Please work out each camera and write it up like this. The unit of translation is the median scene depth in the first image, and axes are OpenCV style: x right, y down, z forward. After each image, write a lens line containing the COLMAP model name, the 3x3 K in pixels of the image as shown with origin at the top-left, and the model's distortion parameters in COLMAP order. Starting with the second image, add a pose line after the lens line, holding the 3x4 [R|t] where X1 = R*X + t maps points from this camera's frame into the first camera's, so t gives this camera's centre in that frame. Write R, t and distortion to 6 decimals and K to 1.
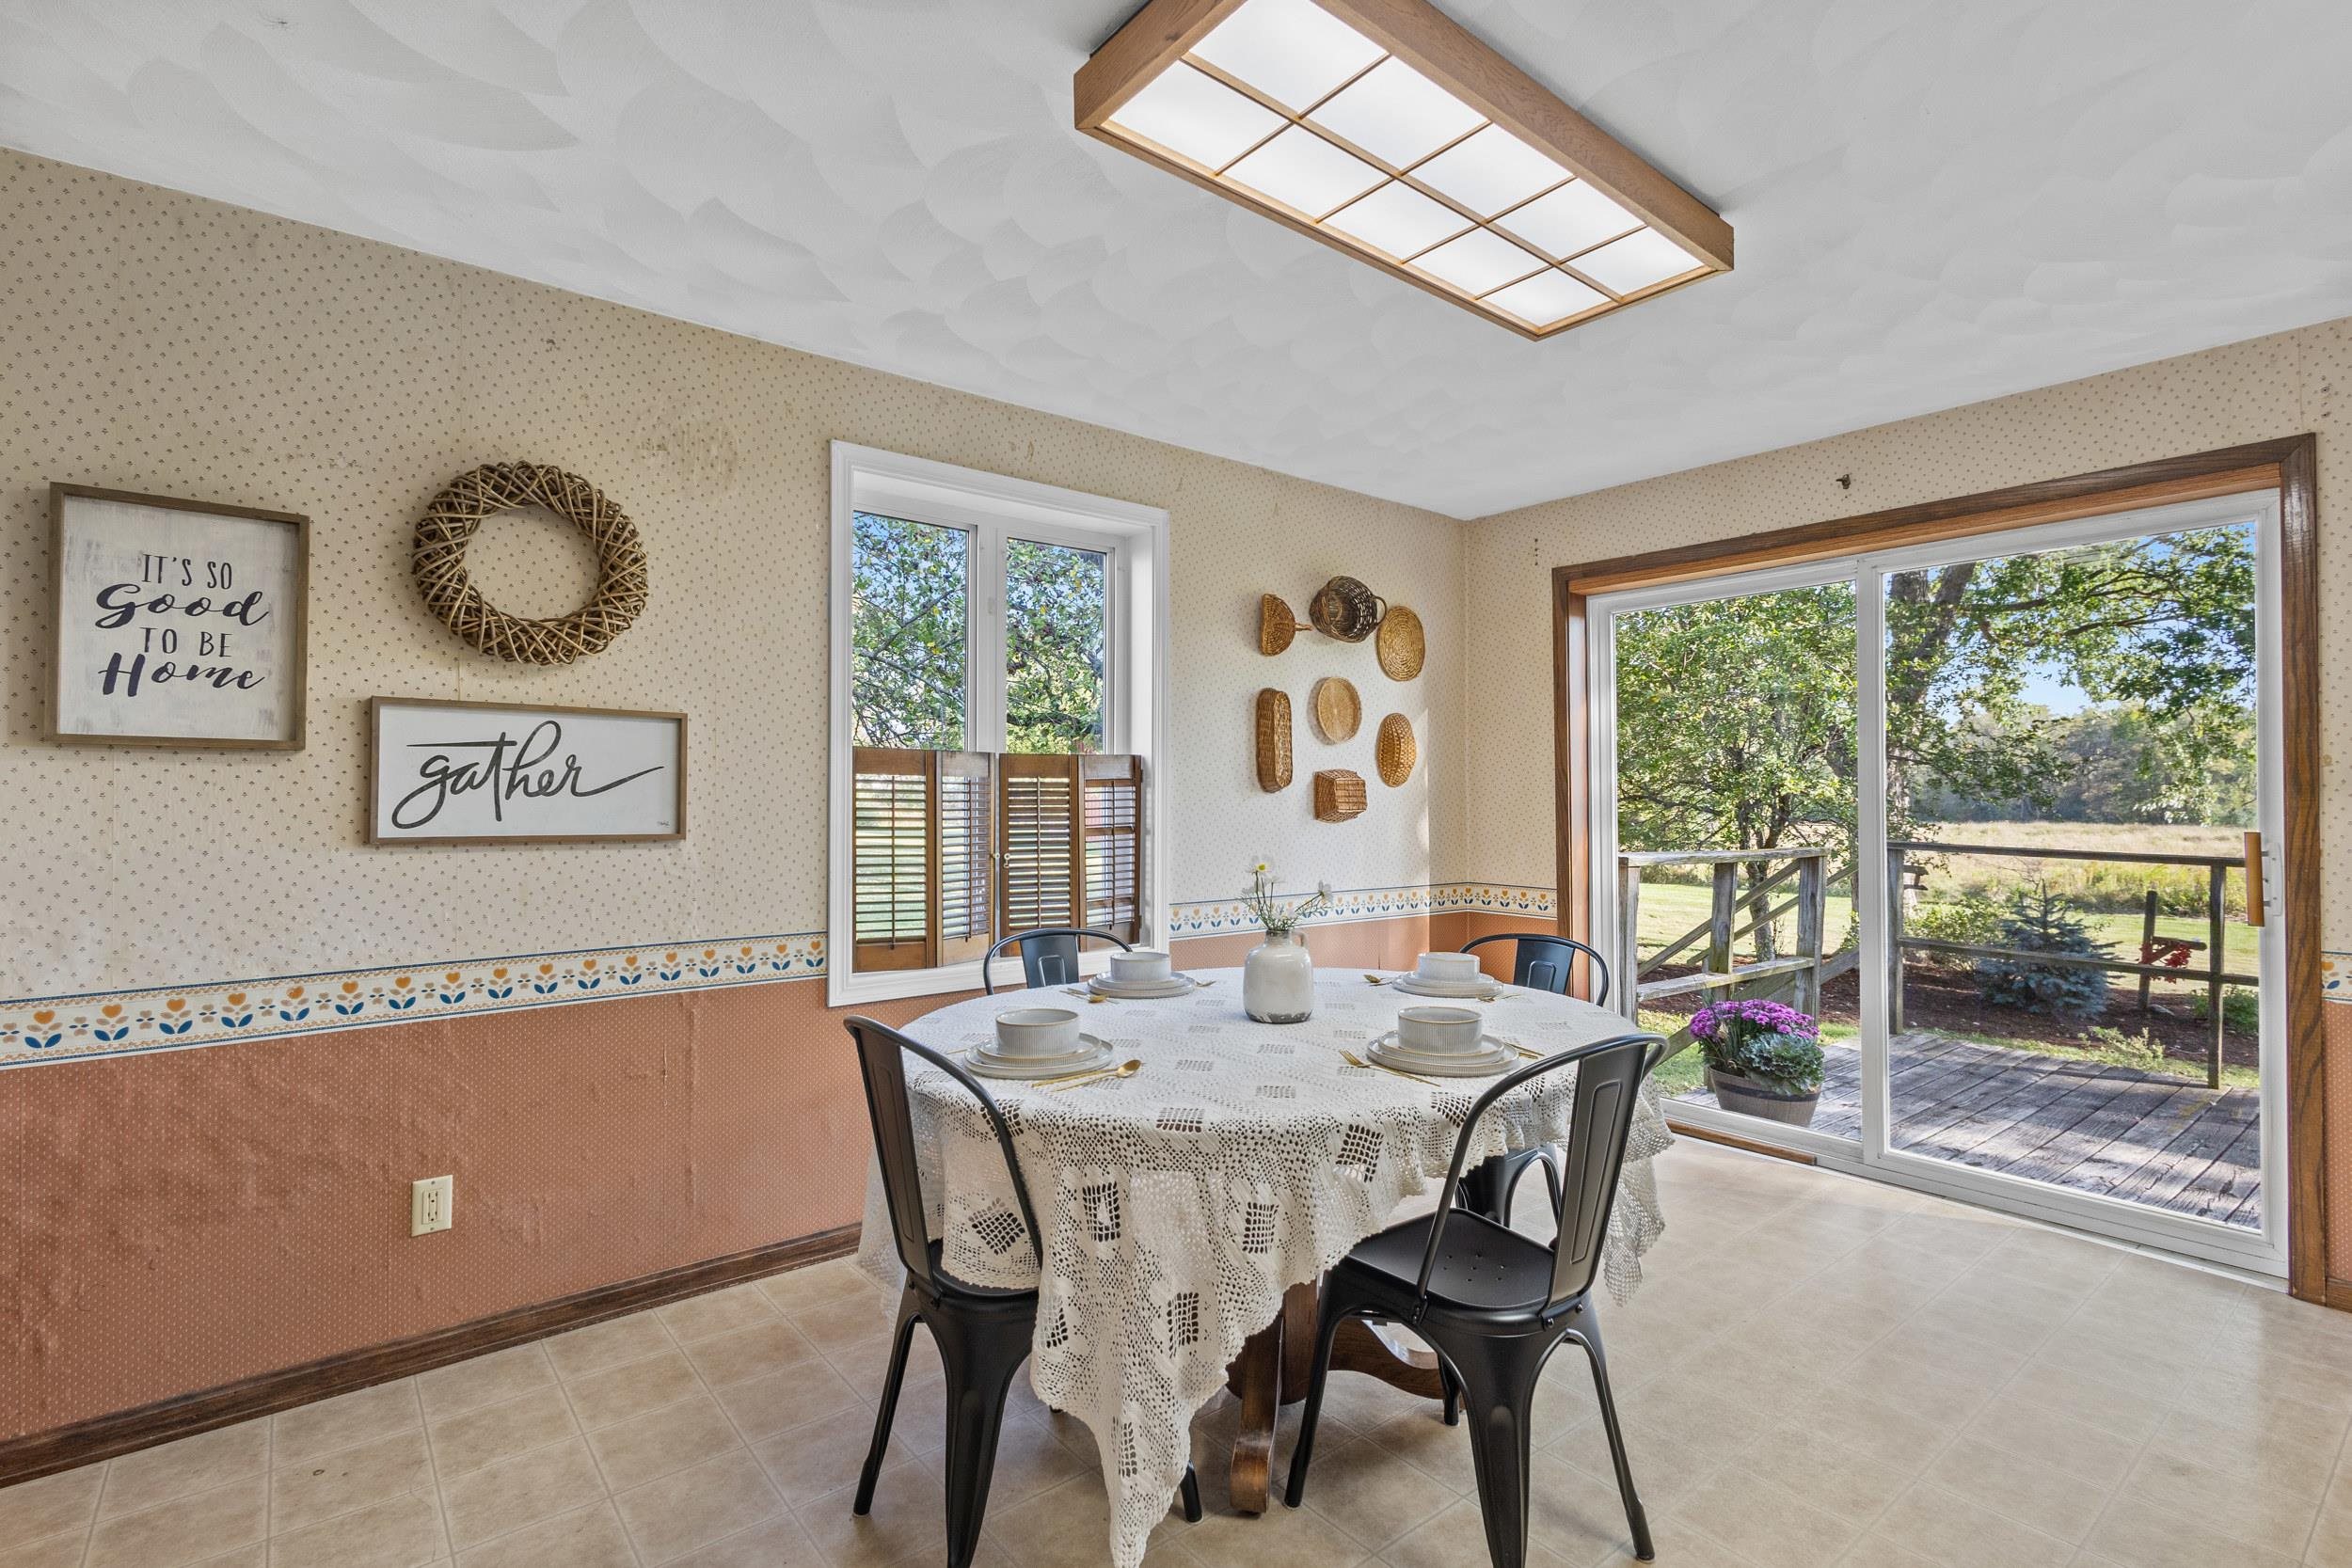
lens RADIAL K [[1097.8, 0, 1175.7], [0, 1097.8, 789.5], [0, 0, 1]] dist [0.012857, -0.003874]
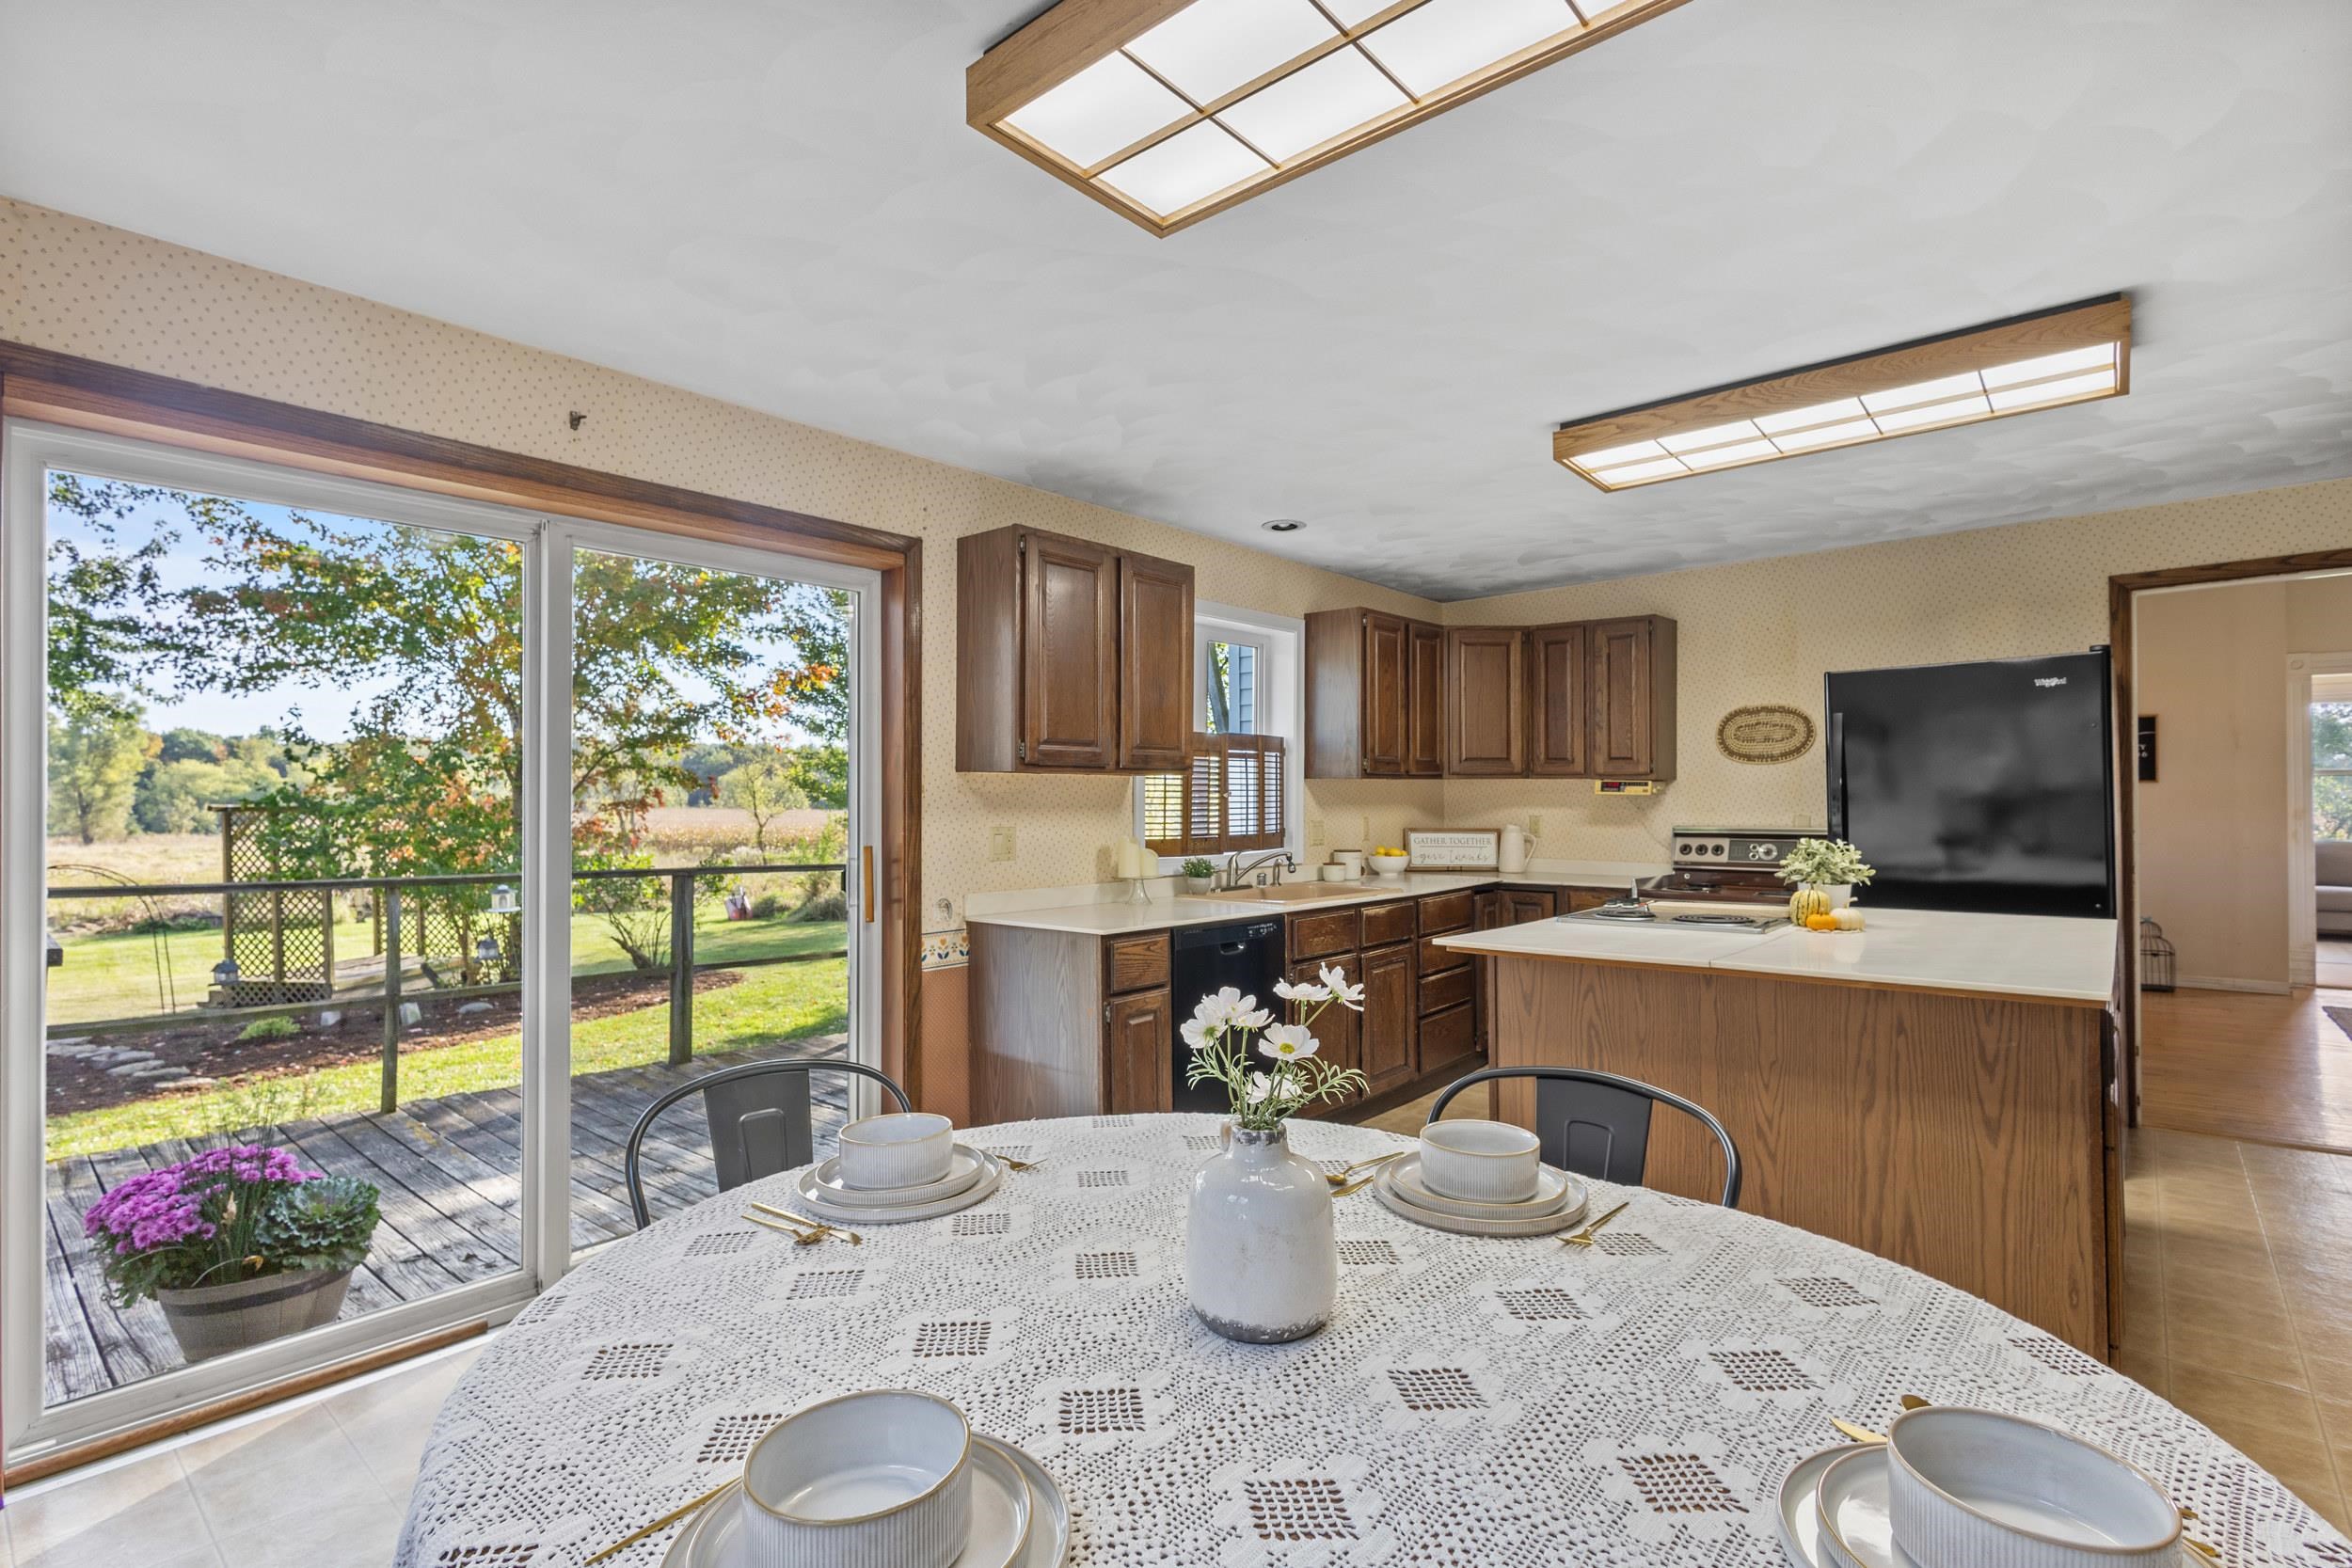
lens RADIAL K [[1097.8, 0, 1167.3], [0, 1097.8, 786.6], [0, 0, 1]] dist [0.012857, -0.003874]
pose [[-0.171232, 0.016166, 0.985098, -0.317717], [0.002079, 0.999869, -0.016047, -0.008289], [-0.985229, -0.000699, -0.171243, 0.982046]]
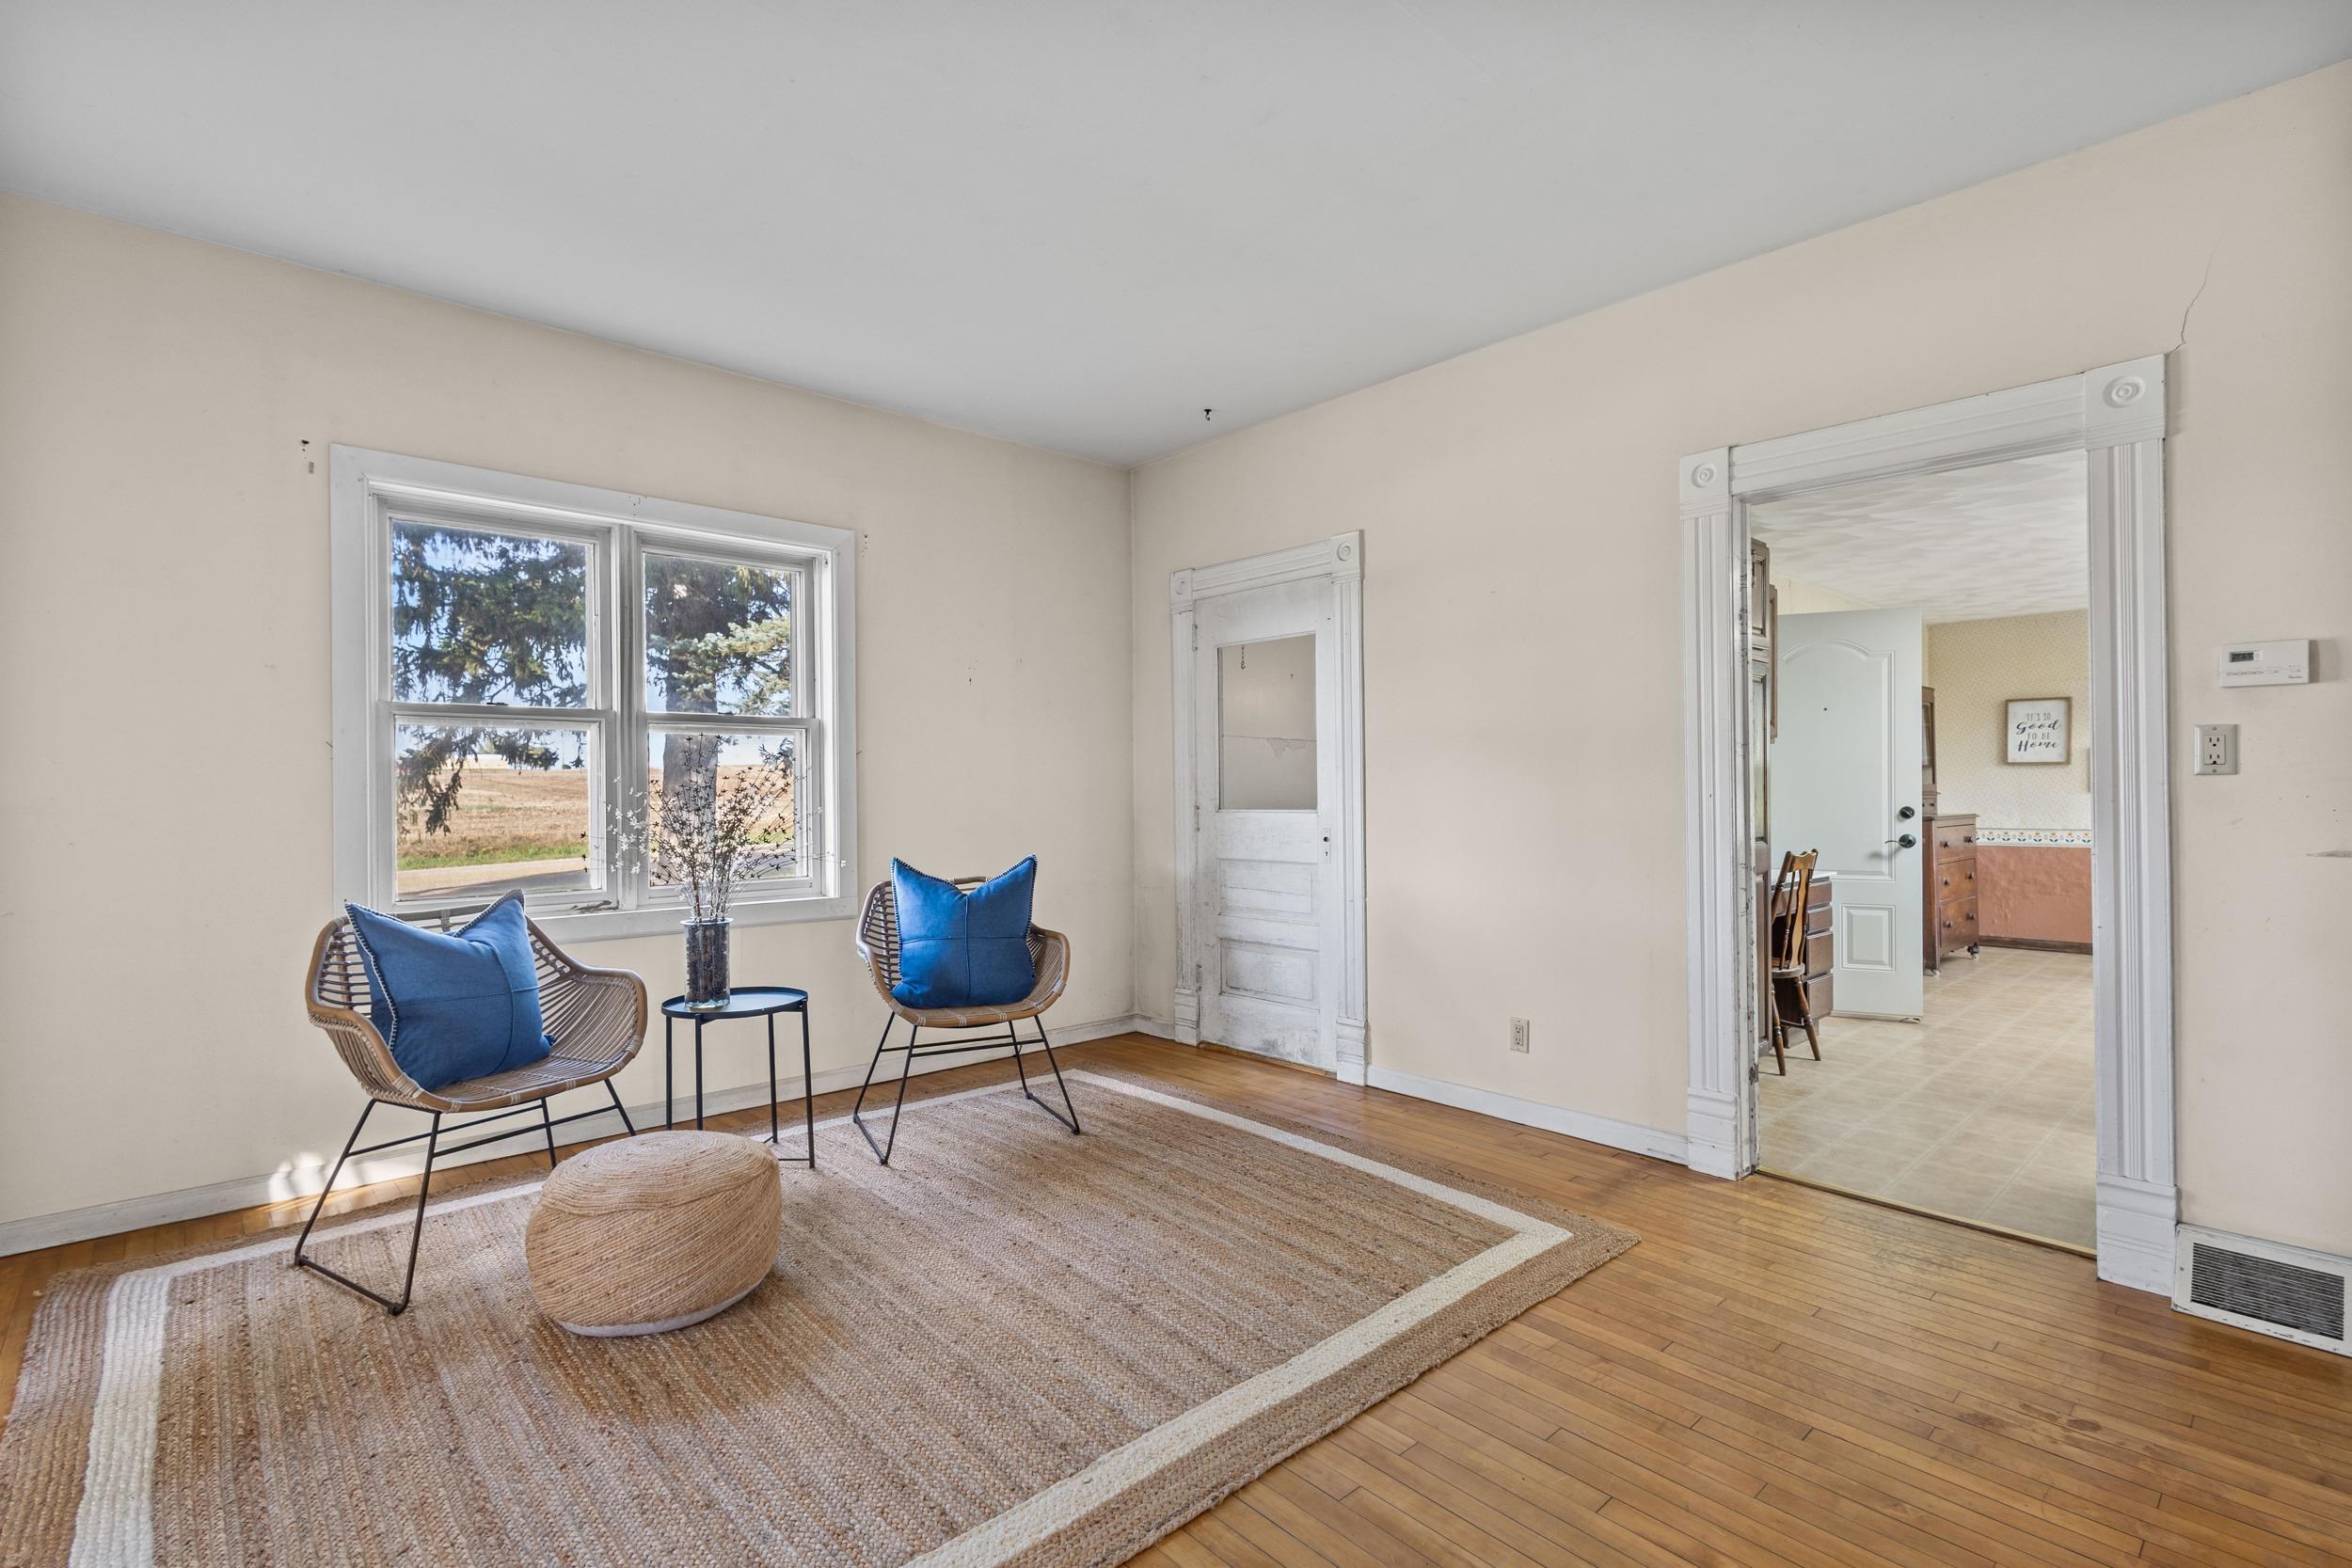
lens RADIAL K [[1097.8, 0, 1171.2], [0, 1097.8, 792.2], [0, 0, 1]] dist [0.012857, -0.003874]
pose [[0.064303, -0.000490, -0.997930, 2.128984], [0.014097, 0.999901, 0.000418, 0.009985], [0.997831, -0.014094, 0.064304, -1.742741]]
